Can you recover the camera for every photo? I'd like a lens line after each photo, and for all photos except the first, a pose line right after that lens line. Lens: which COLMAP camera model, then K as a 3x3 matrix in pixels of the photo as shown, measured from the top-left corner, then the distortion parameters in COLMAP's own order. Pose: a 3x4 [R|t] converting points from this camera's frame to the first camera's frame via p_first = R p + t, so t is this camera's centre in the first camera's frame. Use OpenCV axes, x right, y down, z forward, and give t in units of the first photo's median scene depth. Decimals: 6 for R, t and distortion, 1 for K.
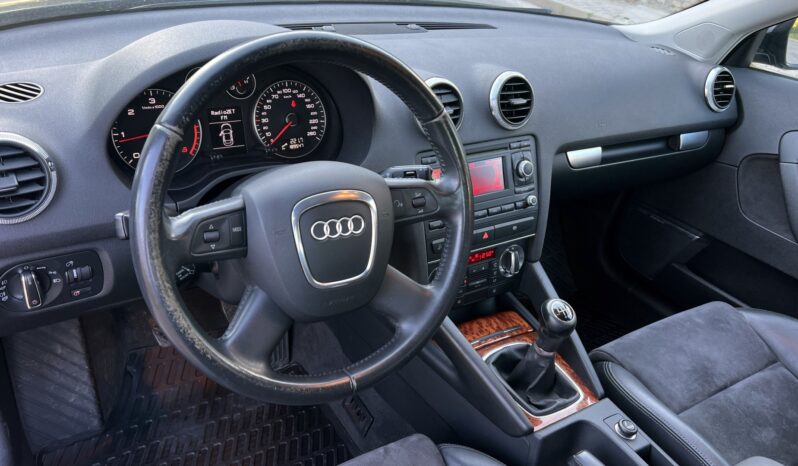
lens RADIAL K [[631.5, 0, 399.0], [0, 631.5, 233.0], [0, 0, 1]] dist [0.100769, -0.160317]
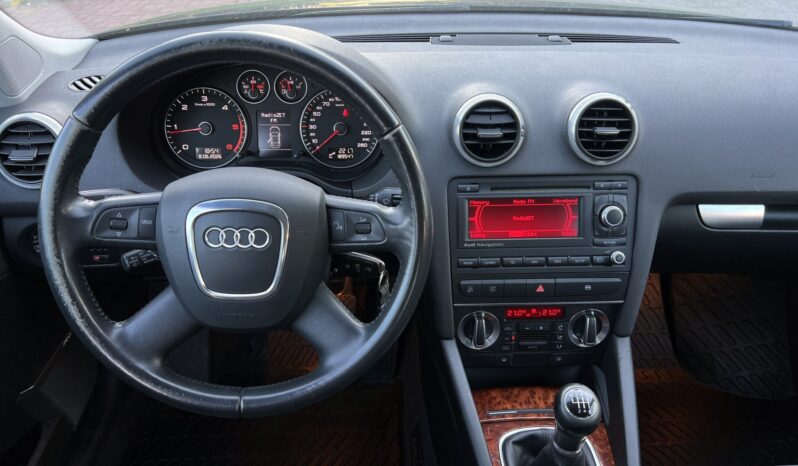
lens RADIAL K [[630.4, 0, 394.1], [0, 630.4, 242.8], [0, 0, 1]] dist [0.089372, -0.125140]
pose [[0.856919, 0.170814, -0.486325, 0.370348], [-0.177973, 0.983520, 0.031852, -0.047726], [0.483751, 0.059258, 0.873197, 0.187711]]
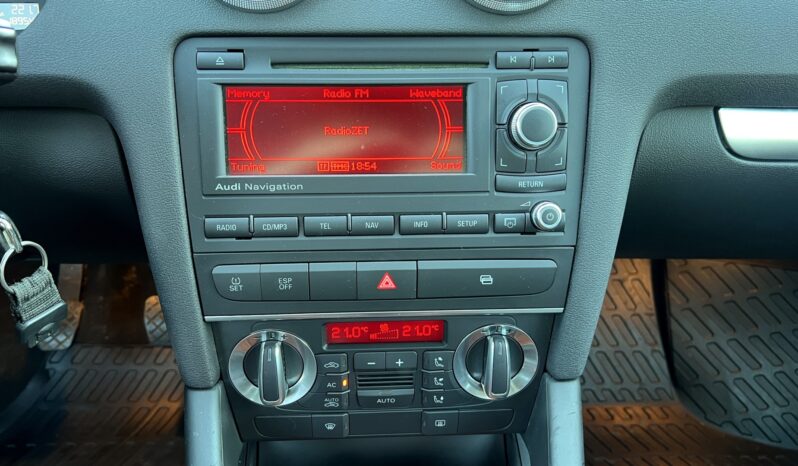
lens RADIAL K [[630.4, 0, 394.1], [0, 630.4, 242.8], [0, 0, 1]] dist [0.089372, -0.125140]
pose [[0.856962, 0.172570, -0.485629, 0.330598], [-0.179933, 0.983163, 0.031853, -0.033762], [0.482950, 0.060084, 0.873584, 0.671726]]
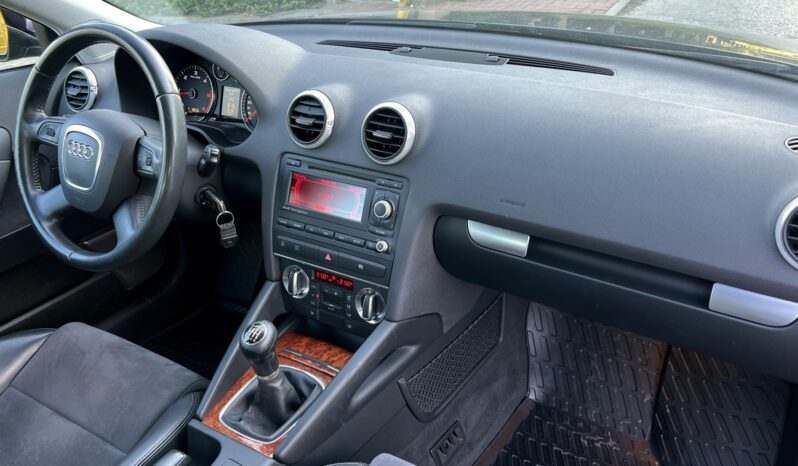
lens RADIAL K [[646.9, 0, 399.0], [0, 646.9, 233.0], [0, 0, 1]] dist [0.092657, -0.126002]
pose [[0.410311, 0.315024, -0.855806, 1.046155], [-0.375459, 0.913569, 0.156274, -0.232410], [0.831068, 0.257200, 0.493126, 0.595740]]
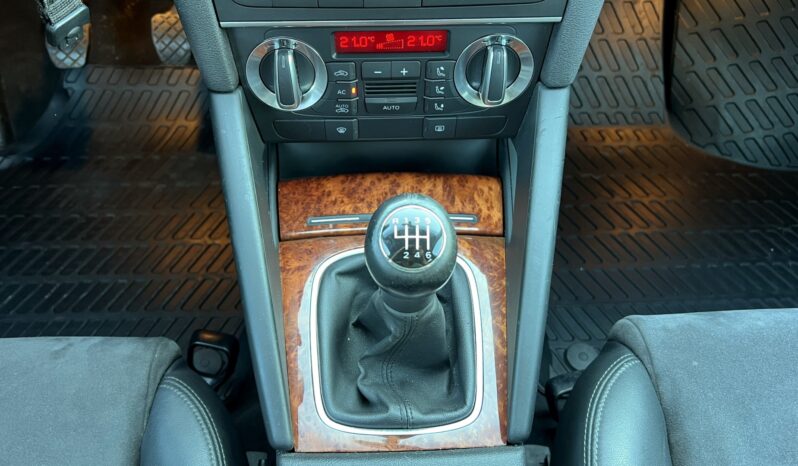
lens RADIAL K [[636.8, 0, 395.1], [0, 636.8, 235.5], [0, 0, 1]] dist [0.032590, -0.034036]
pose [[0.851901, 0.354434, -0.385539, 0.355054], [-0.186268, 0.893107, 0.409467, -0.023278], [0.489457, -0.277012, 0.826859, 0.633031]]
